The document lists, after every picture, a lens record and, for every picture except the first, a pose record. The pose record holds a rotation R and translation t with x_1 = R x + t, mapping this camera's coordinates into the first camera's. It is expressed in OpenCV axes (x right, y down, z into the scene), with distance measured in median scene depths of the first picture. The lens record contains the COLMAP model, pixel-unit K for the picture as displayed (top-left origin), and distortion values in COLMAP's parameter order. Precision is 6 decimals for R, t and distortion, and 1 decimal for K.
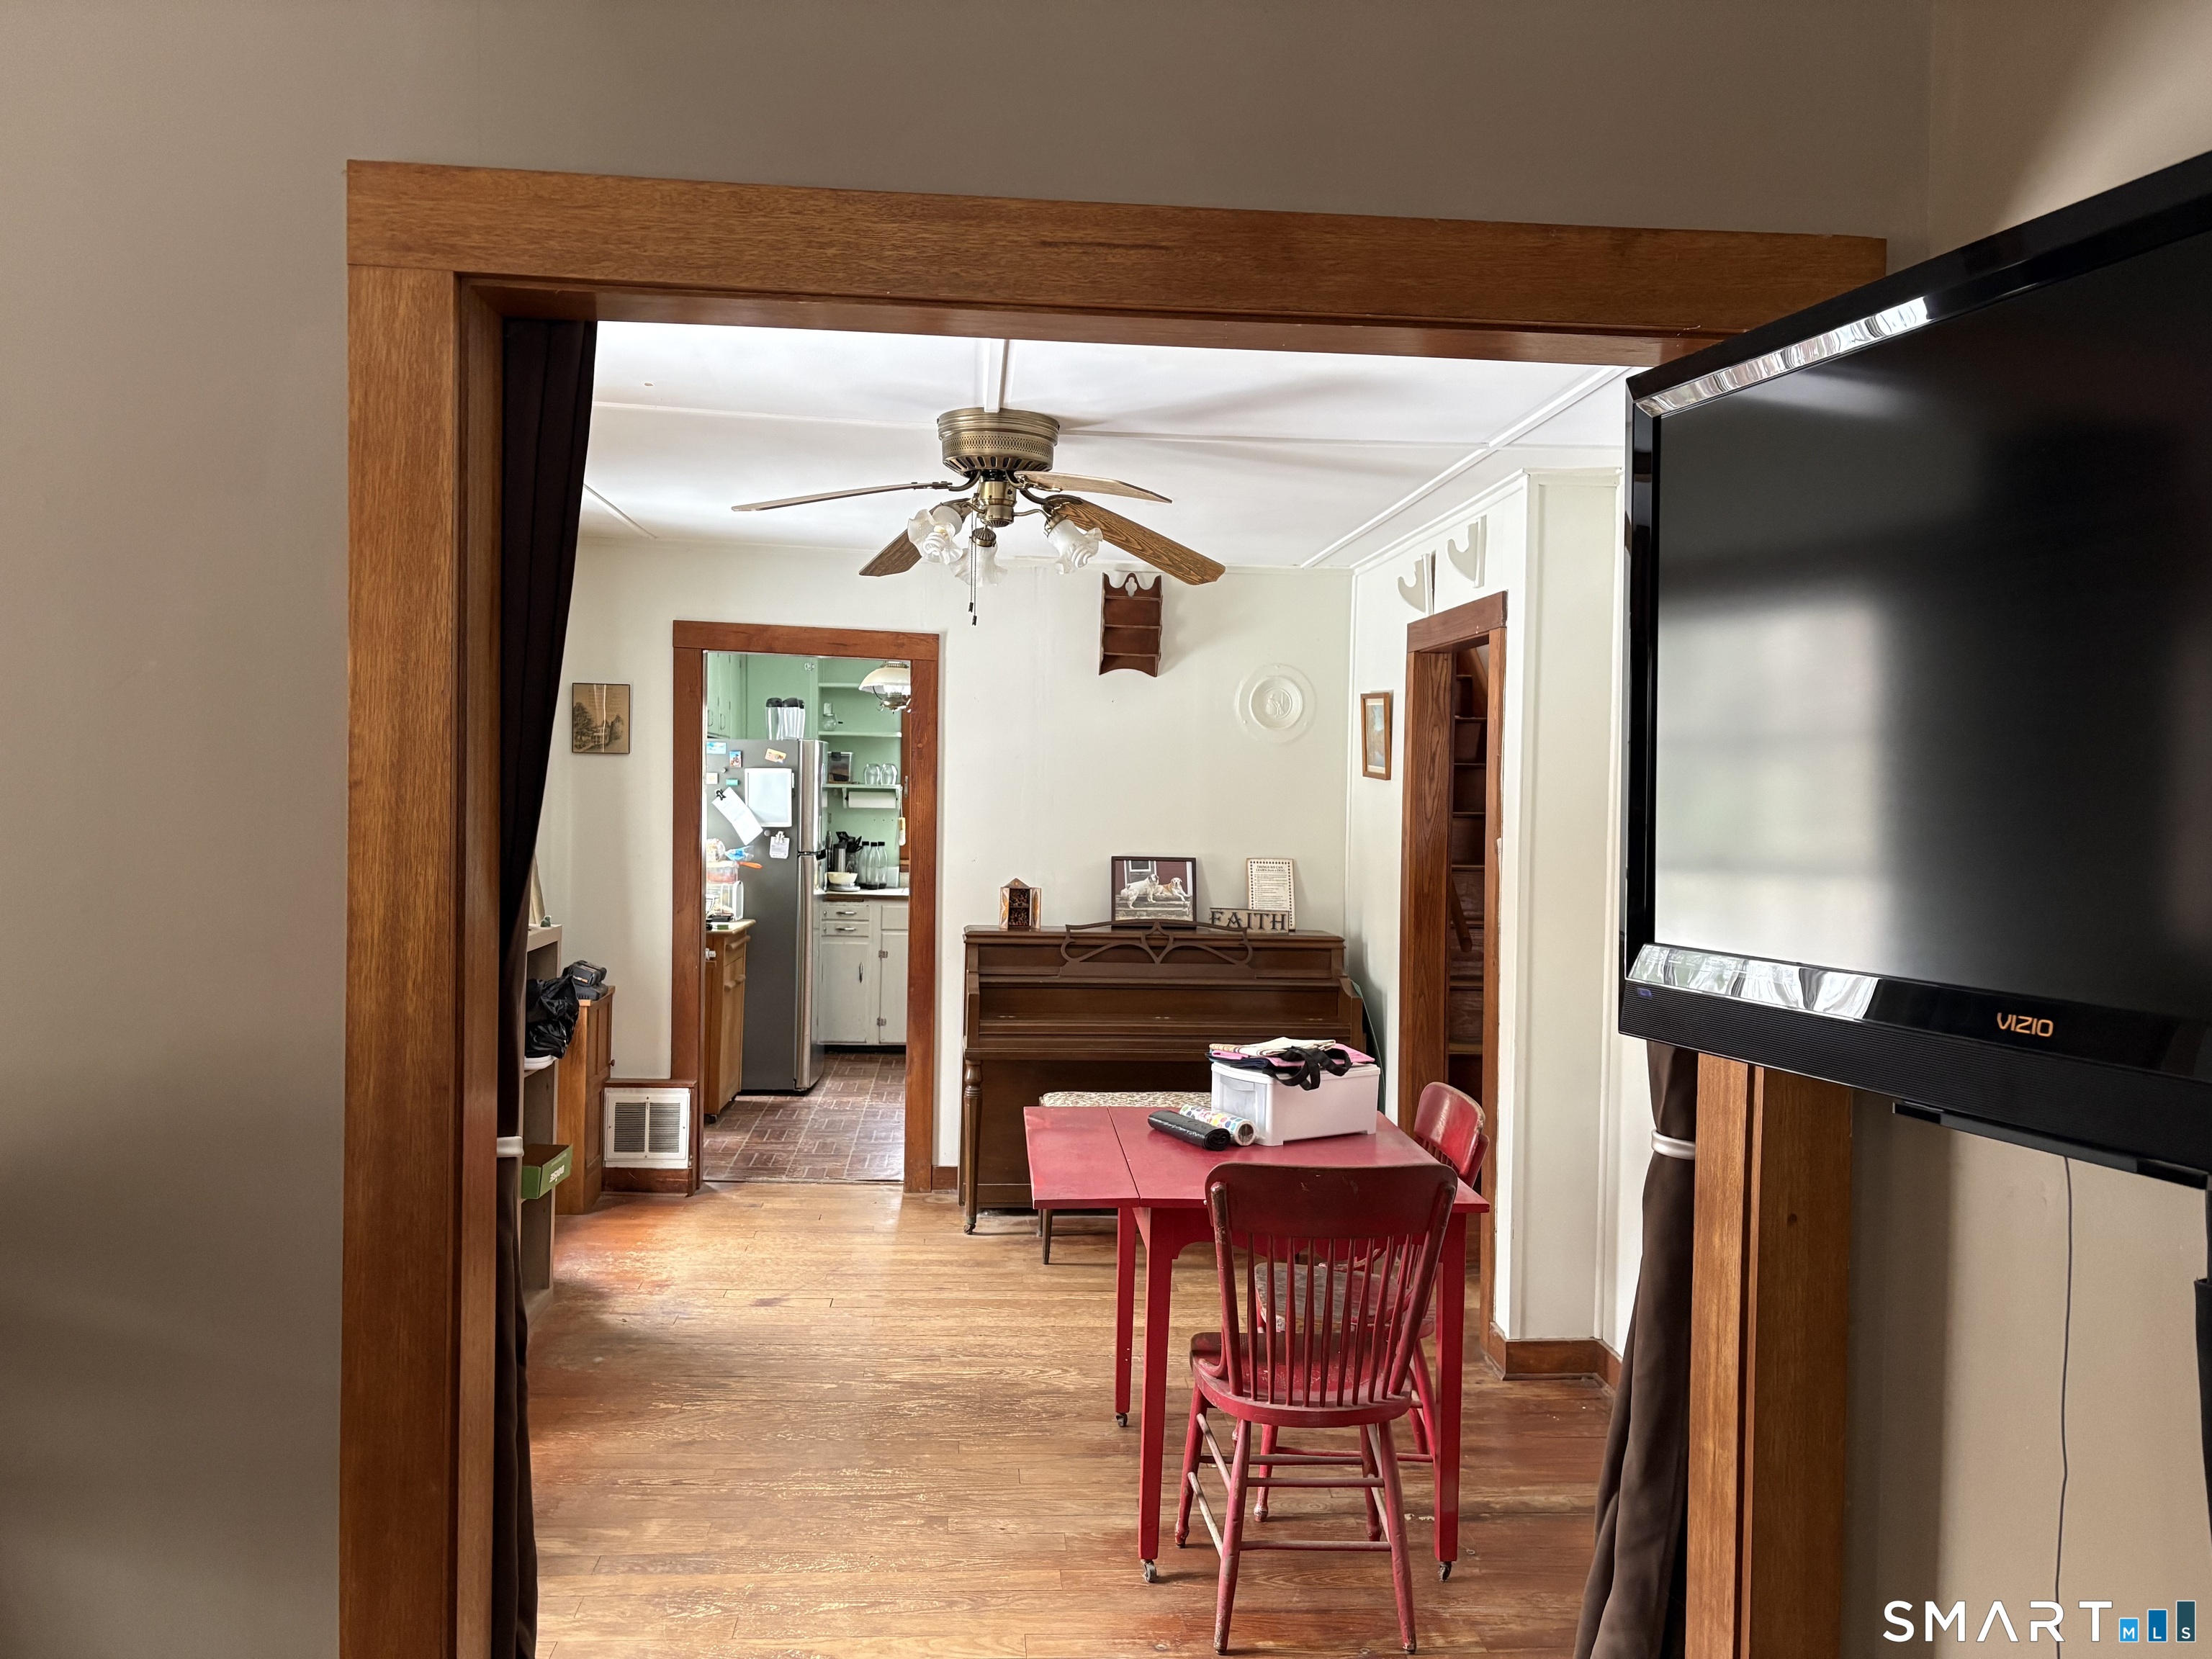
lens RADIAL K [[1681.7, 0, 1111.7], [0, 1681.7, 828.5], [0, 0, 1]] dist [0.059135, -0.058877]
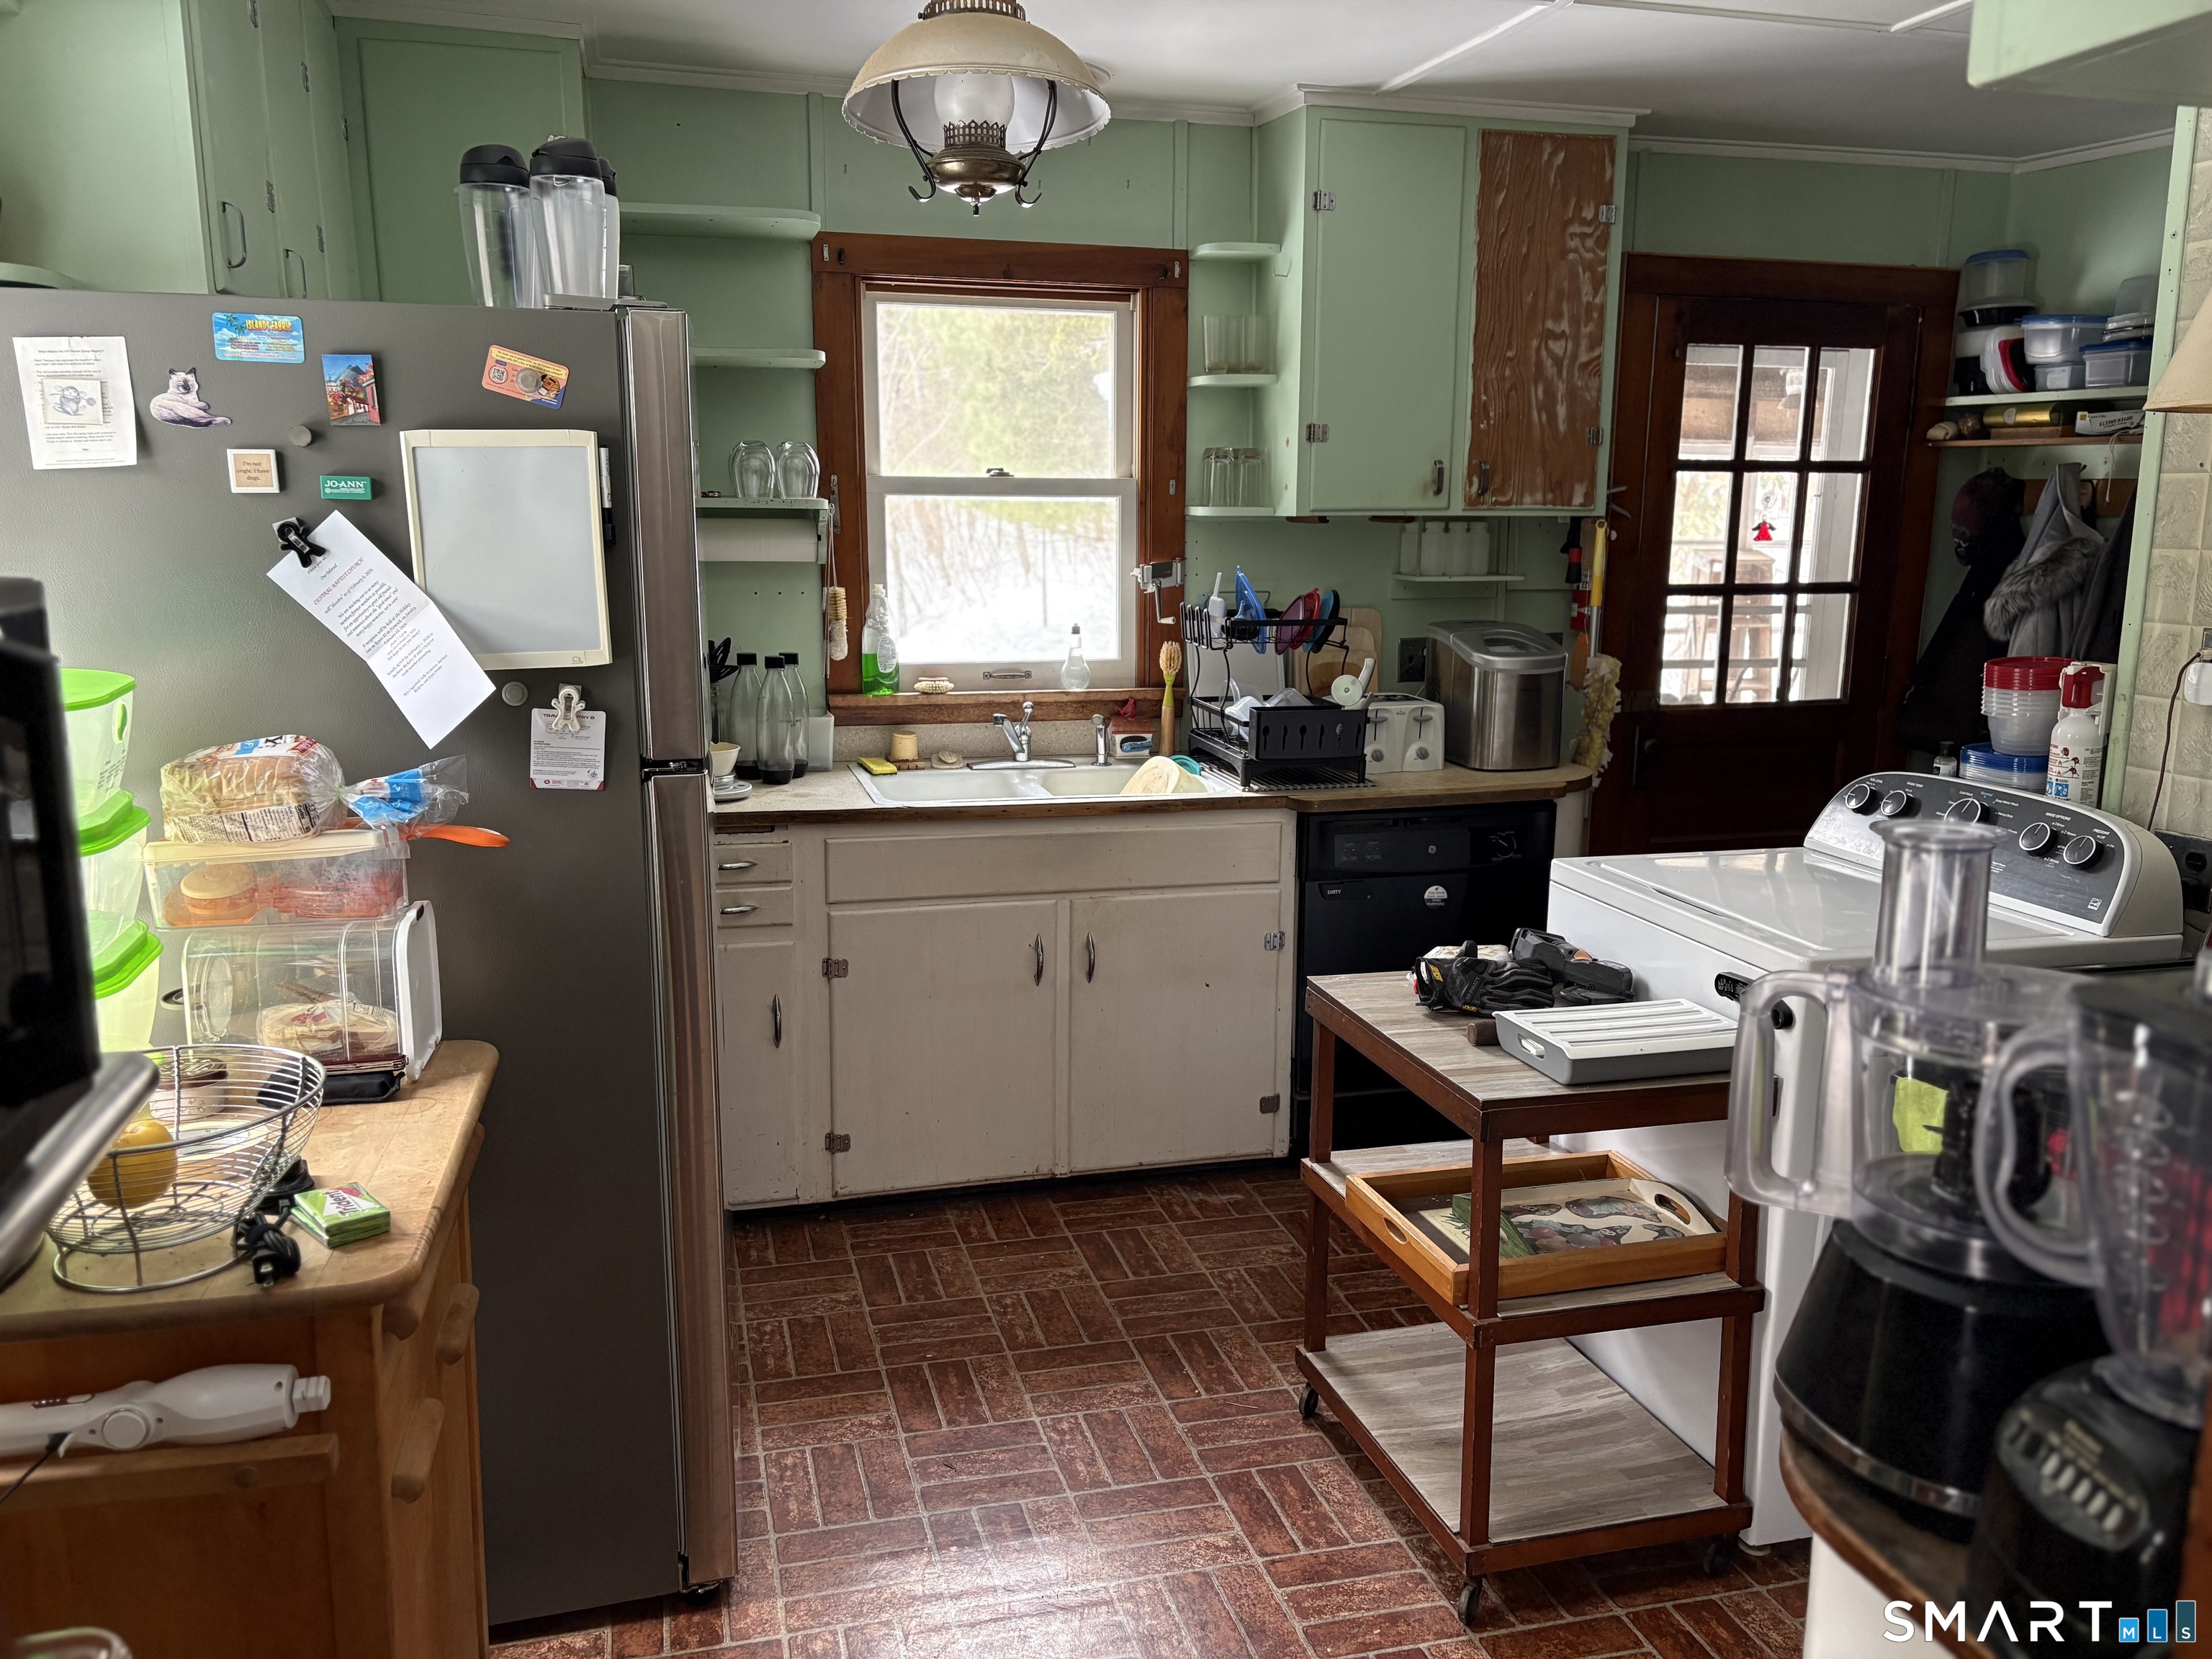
lens RADIAL K [[1681.7, 0, 1095.0], [0, 1681.7, 834.3], [0, 0, 1]] dist [0.059135, -0.058877]
pose [[0.983849, -0.050043, 0.171862, -0.163279], [0.020587, 0.985388, 0.169073, -0.017530], [-0.177812, -0.162805, 0.970504, 0.735042]]
